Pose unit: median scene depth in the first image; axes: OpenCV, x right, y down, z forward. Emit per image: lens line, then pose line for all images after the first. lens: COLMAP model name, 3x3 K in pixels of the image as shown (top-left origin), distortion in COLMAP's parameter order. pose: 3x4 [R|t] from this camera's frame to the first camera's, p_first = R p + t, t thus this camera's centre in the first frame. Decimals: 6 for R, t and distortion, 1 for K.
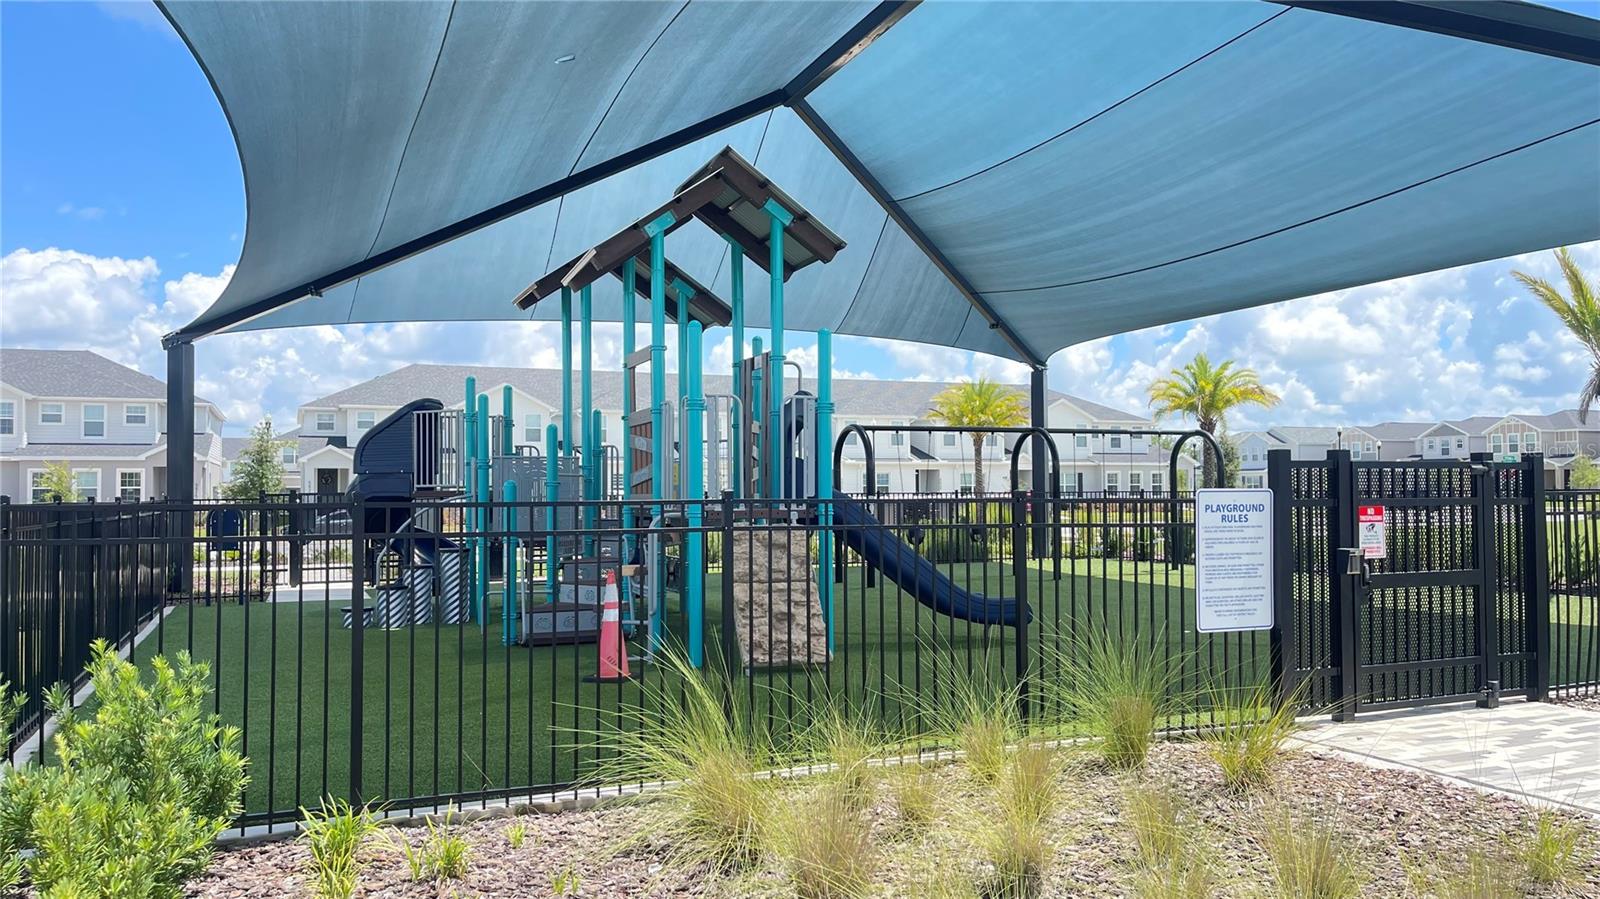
lens RADIAL K [[1220.6, 0, 800.0], [0, 1220.6, 449.5], [0, 0, 1]] dist [0.008364, 0.003632]
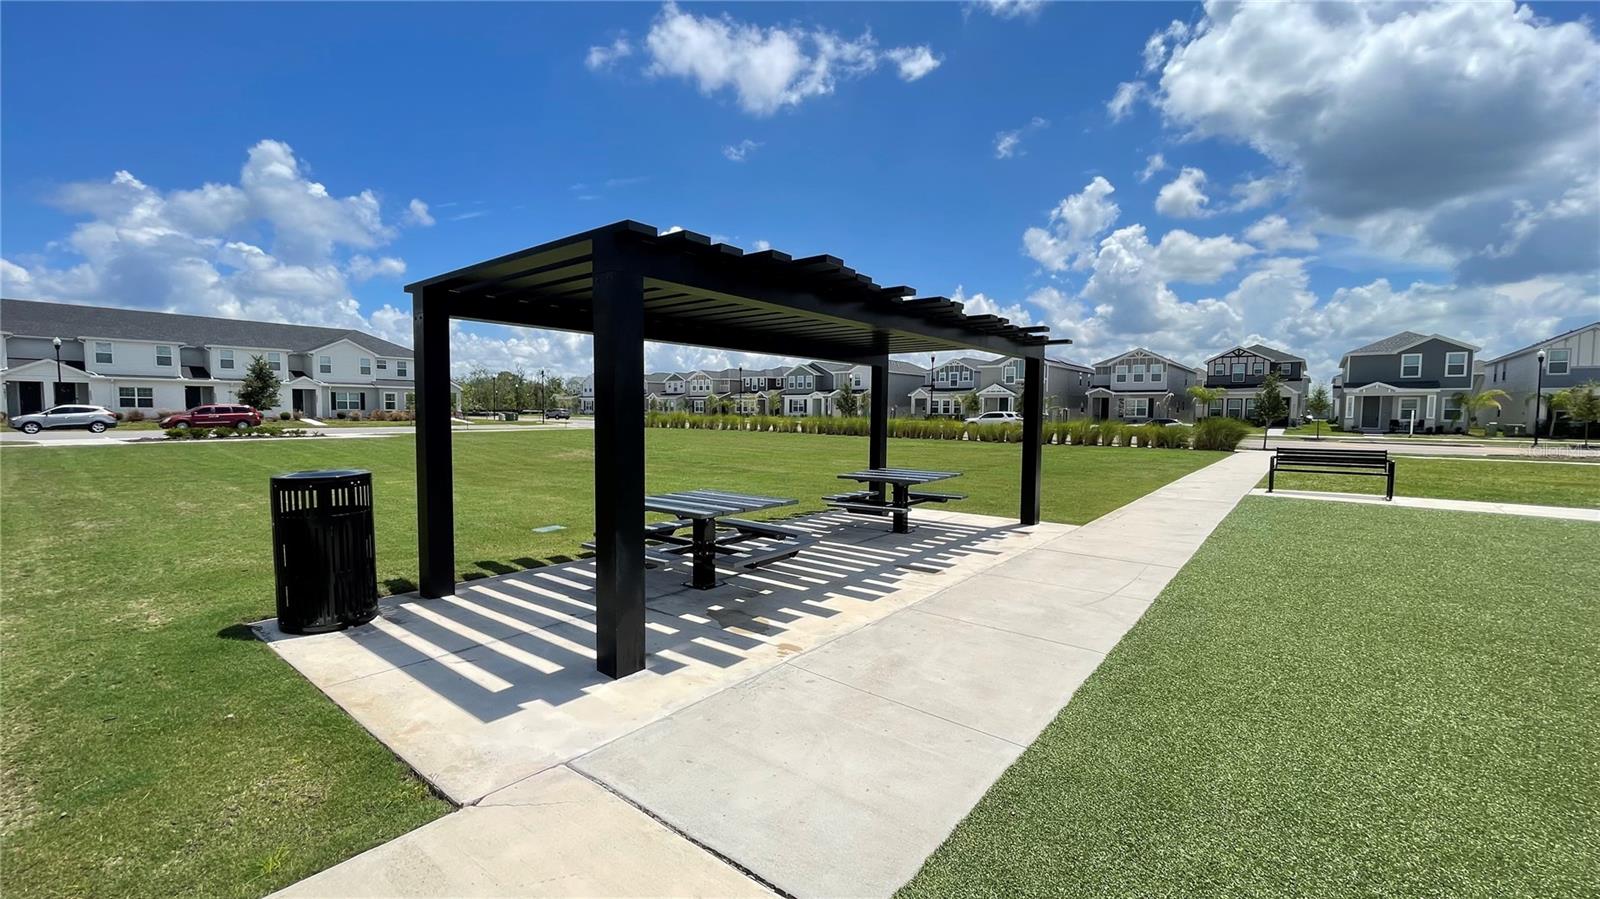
lens RADIAL K [[644.3, 0, 800.0], [0, 644.3, 449.5], [0, 0, 1]] dist [-0.001294, 0.000021]
pose [[0.874062, -0.012248, 0.485660, 0.423007], [-0.033779, 0.995731, 0.085905, 0.004444], [-0.484638, -0.091491, 0.869917, 0.124855]]
